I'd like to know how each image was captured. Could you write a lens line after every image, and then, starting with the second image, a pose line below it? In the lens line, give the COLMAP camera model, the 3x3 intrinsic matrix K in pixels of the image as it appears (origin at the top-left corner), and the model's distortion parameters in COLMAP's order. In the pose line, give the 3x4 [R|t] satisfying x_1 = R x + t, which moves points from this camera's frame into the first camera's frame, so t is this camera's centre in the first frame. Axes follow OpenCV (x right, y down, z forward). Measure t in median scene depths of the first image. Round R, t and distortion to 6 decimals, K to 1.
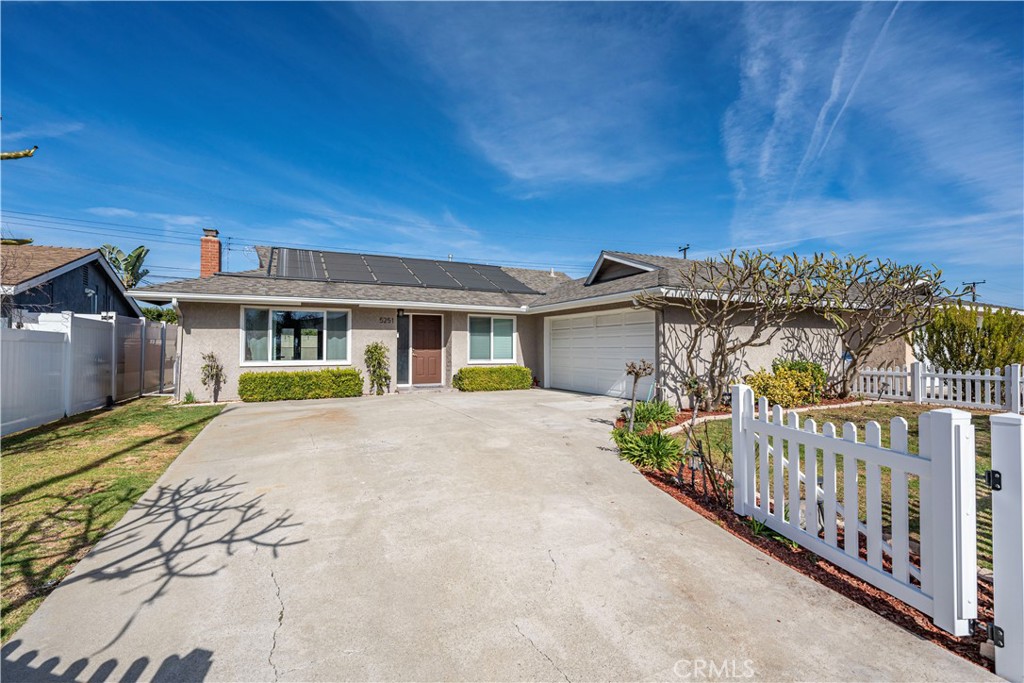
lens RADIAL K [[471.2, 0, 490.5], [0, 471.2, 340.2], [0, 0, 1]] dist [0.013087, -0.003450]
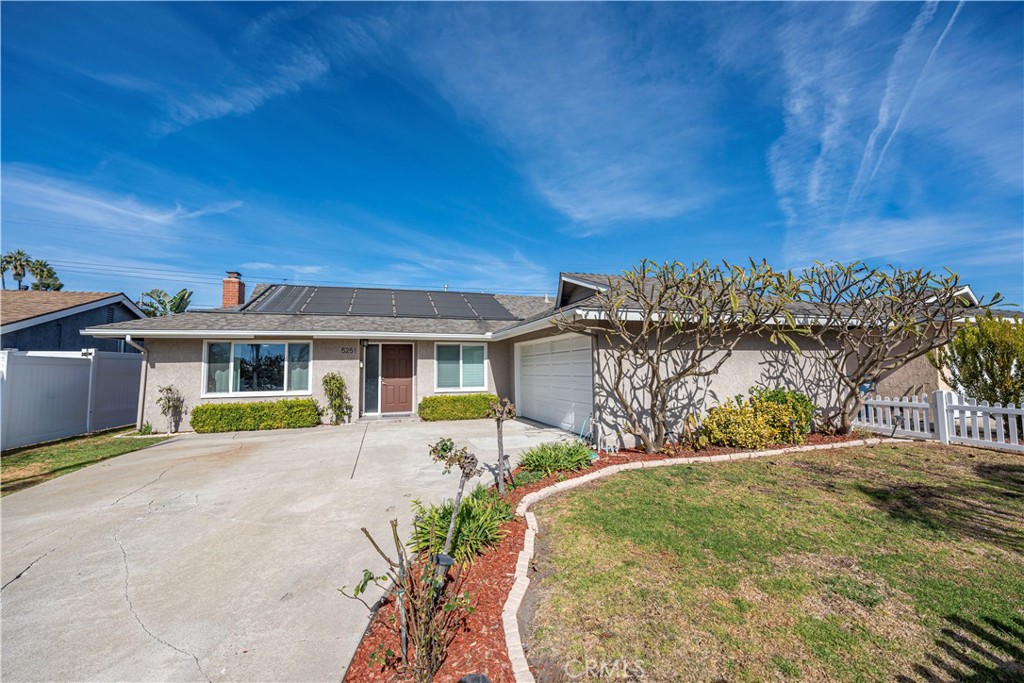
lens RADIAL K [[398.8, 0, 512.4], [0, 398.8, 336.8], [0, 0, 1]] dist [0.003098, -0.000500]
pose [[0.988494, -0.024329, -0.149293, 0.258743], [0.015943, 0.998240, -0.057115, -0.016640], [0.150420, 0.054077, 0.987142, 0.193521]]
